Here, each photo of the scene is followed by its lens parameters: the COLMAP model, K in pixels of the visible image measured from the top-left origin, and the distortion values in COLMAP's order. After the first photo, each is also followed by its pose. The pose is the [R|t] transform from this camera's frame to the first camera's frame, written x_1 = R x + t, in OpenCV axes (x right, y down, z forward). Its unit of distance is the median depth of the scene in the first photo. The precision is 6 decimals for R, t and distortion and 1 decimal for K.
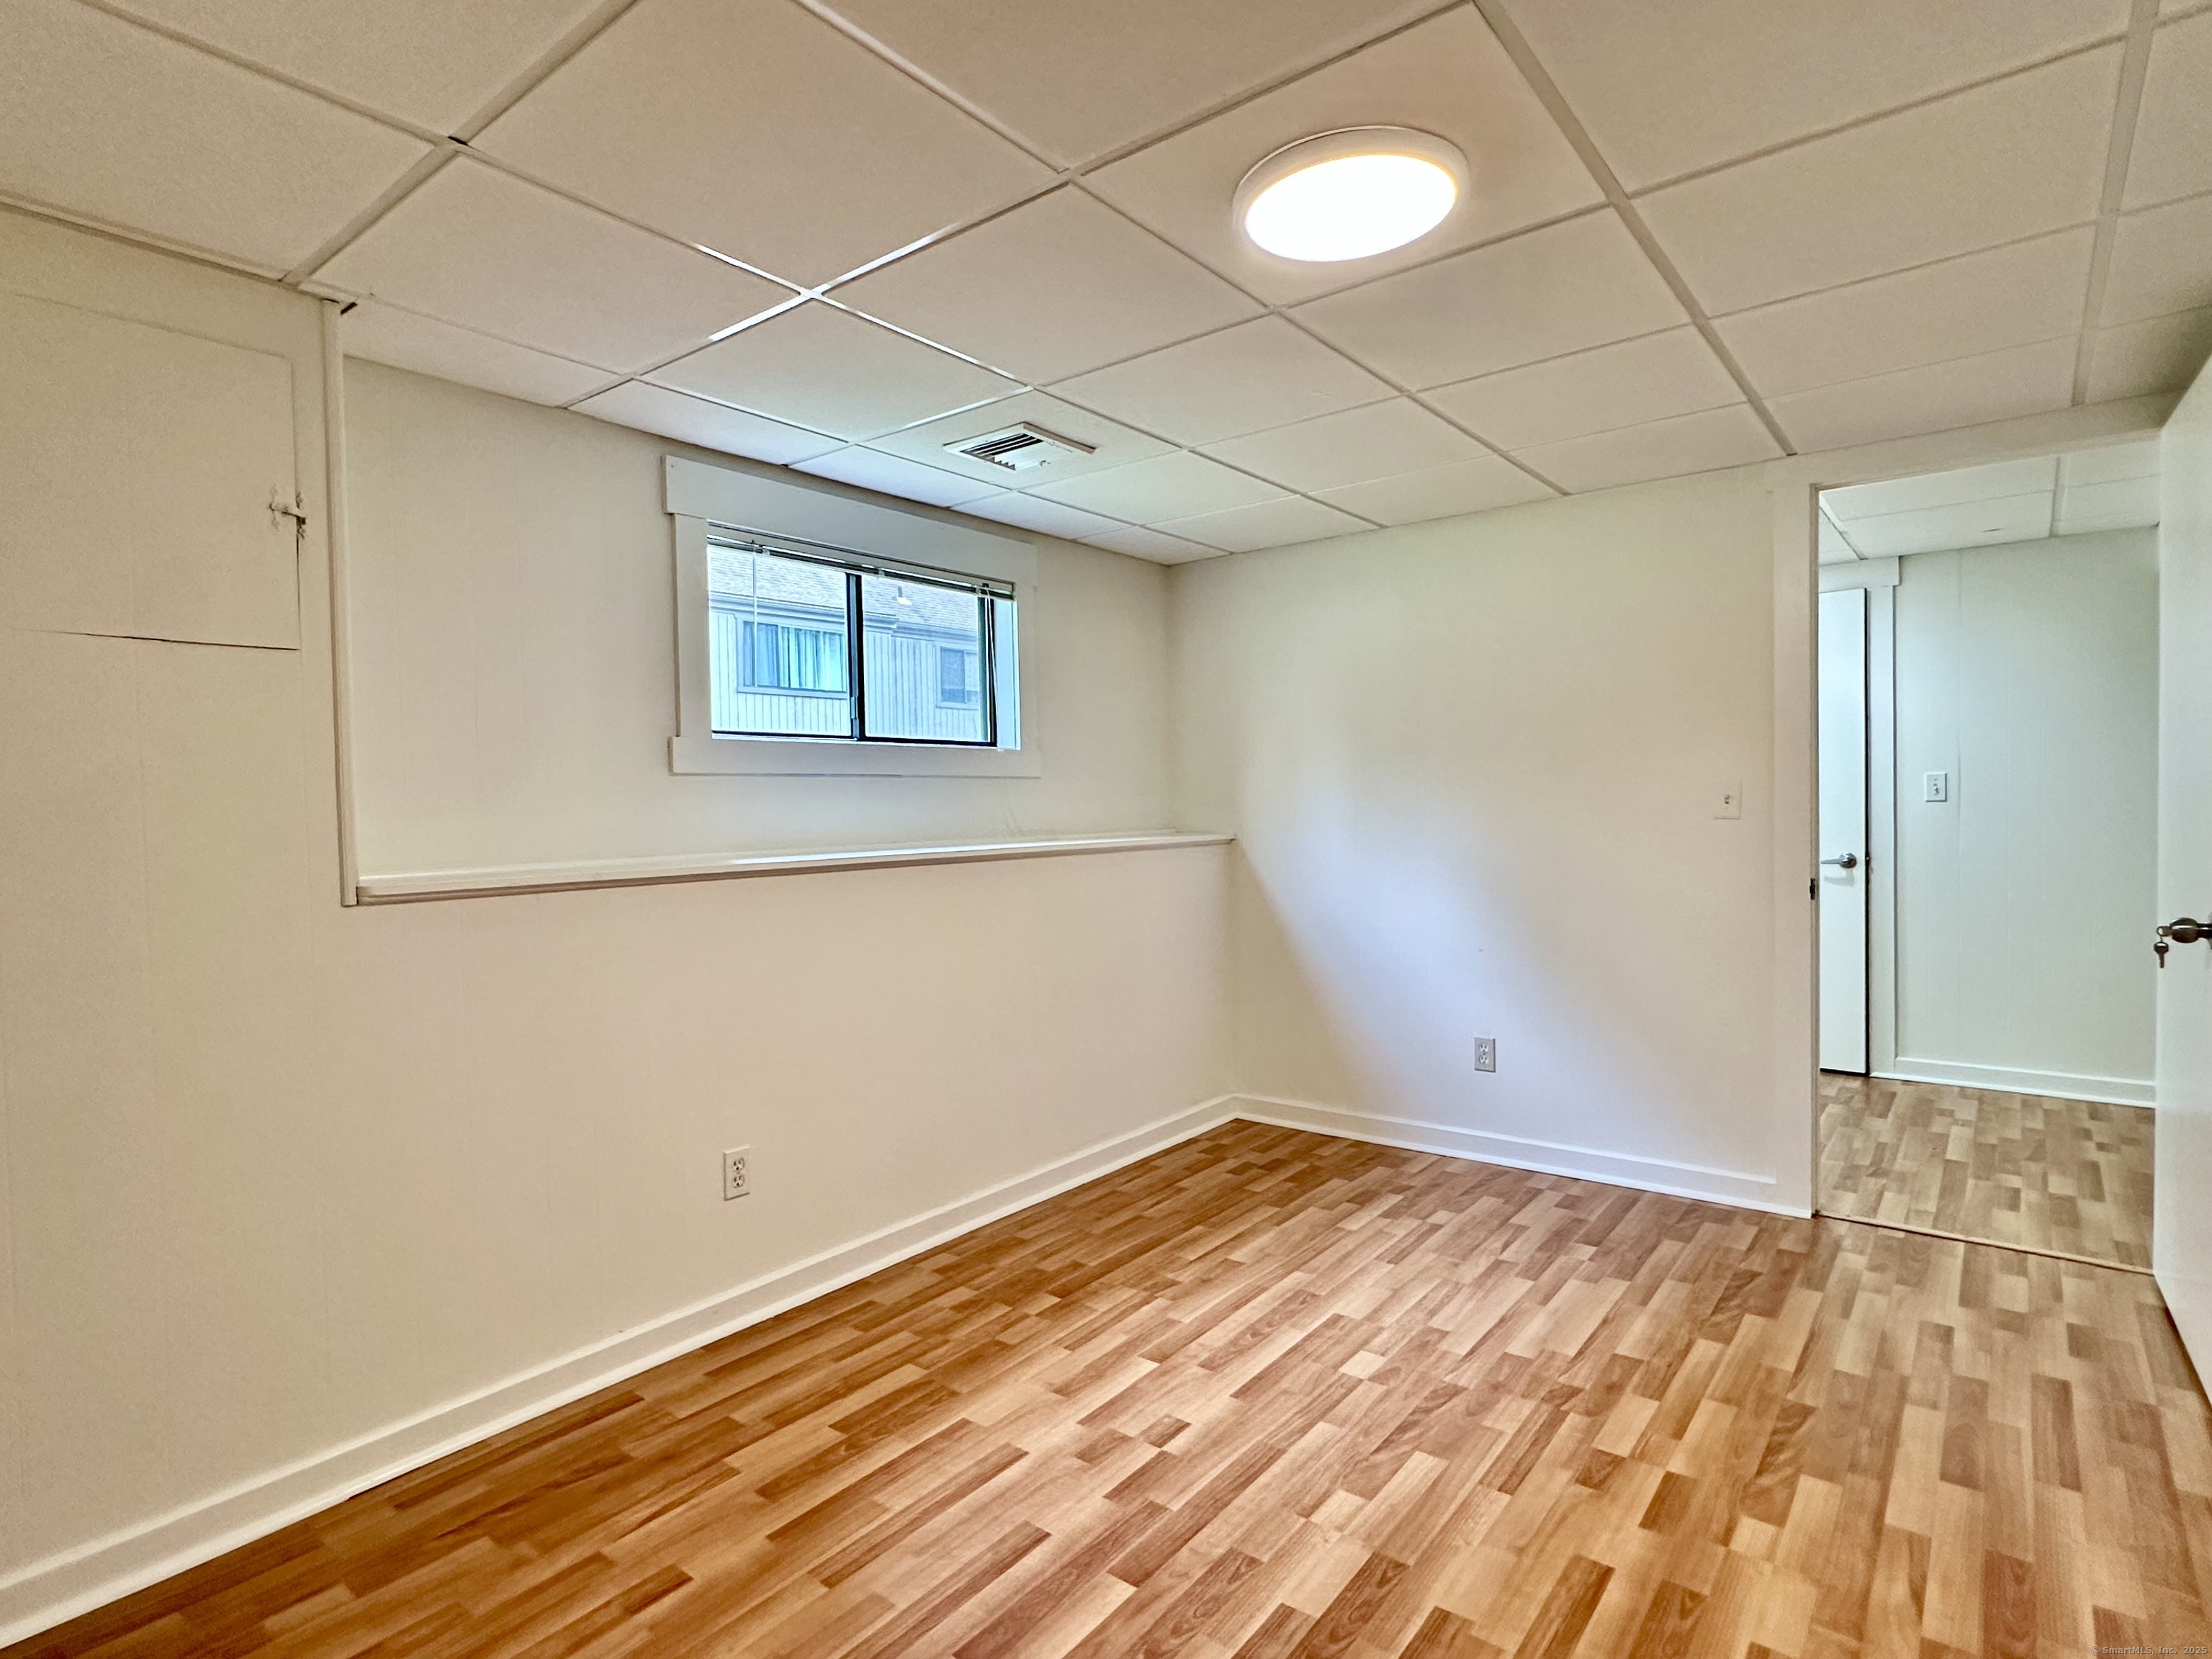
lens RADIAL K [[1144.3, 0, 1105.7], [0, 1144.3, 832.7], [0, 0, 1]] dist [-0.000159, 0.000535]
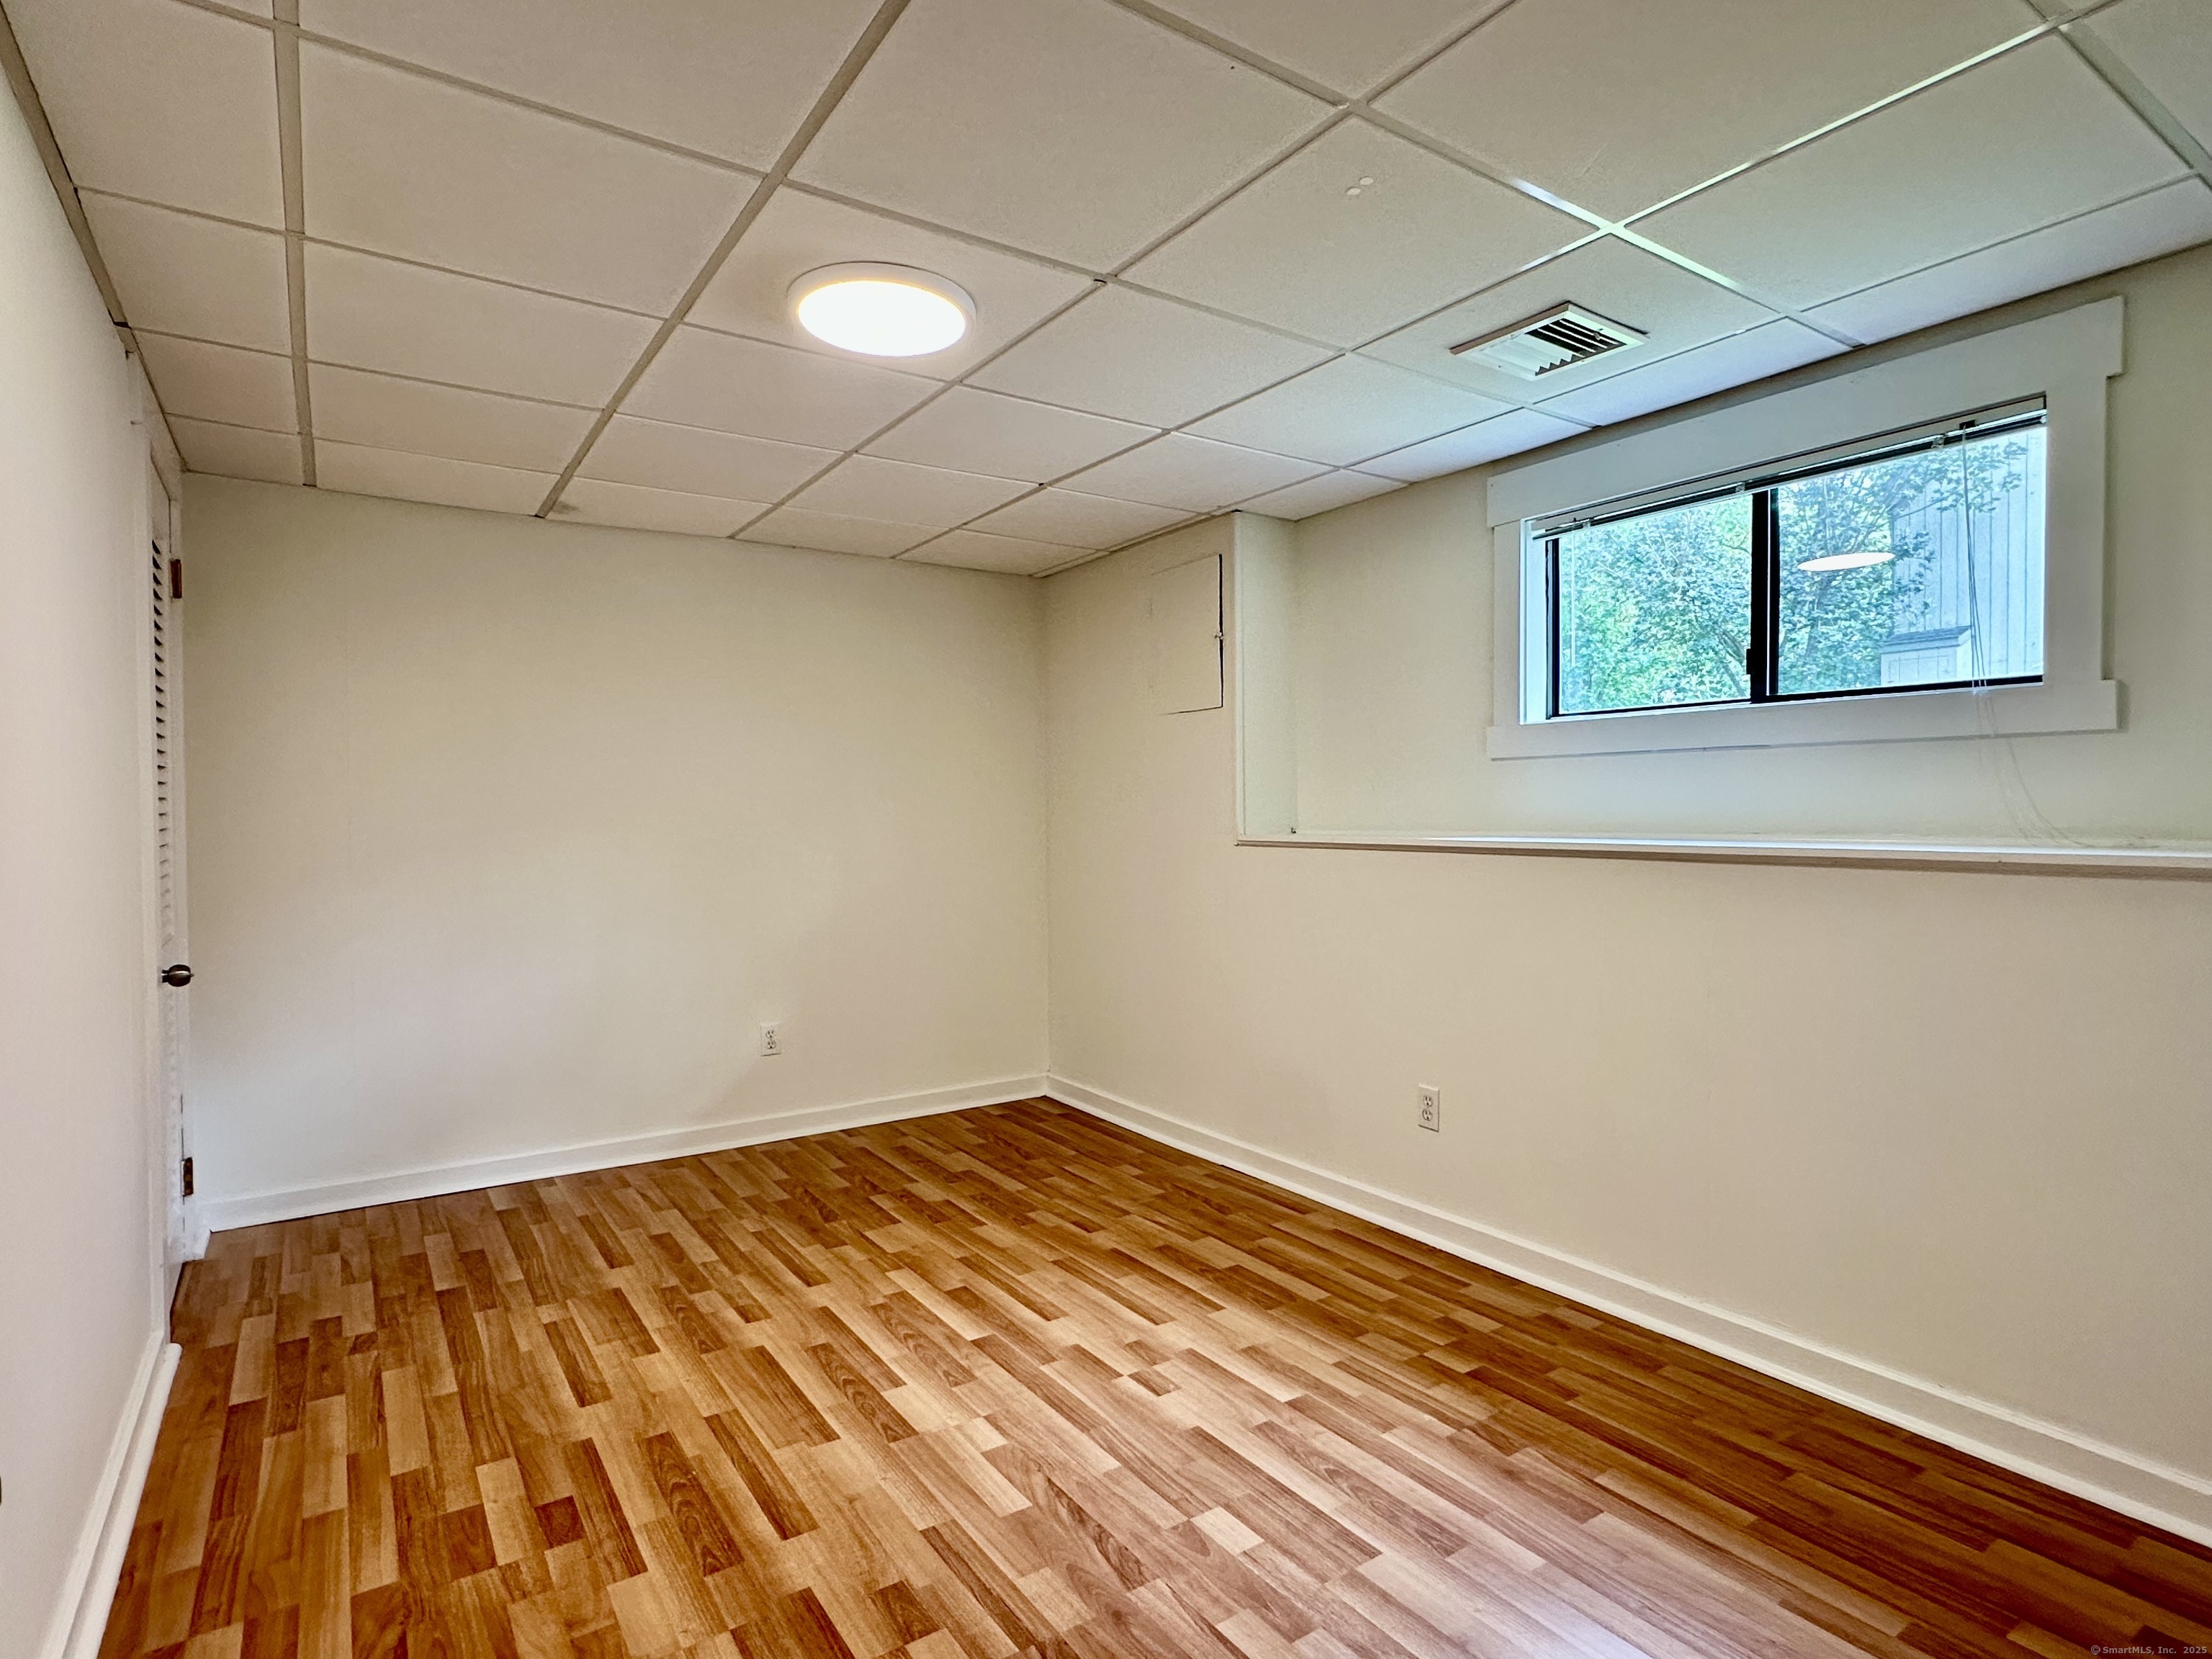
lens RADIAL K [[1144.3, 0, 1109.1], [0, 1144.3, 832.4], [0, 0, 1]] dist [-0.000159, 0.000535]
pose [[-0.293757, 0.038853, -0.955090, 0.948686], [-0.011355, 0.998961, 0.044130, -0.029118], [0.955813, 0.023808, -0.293011, 1.129822]]
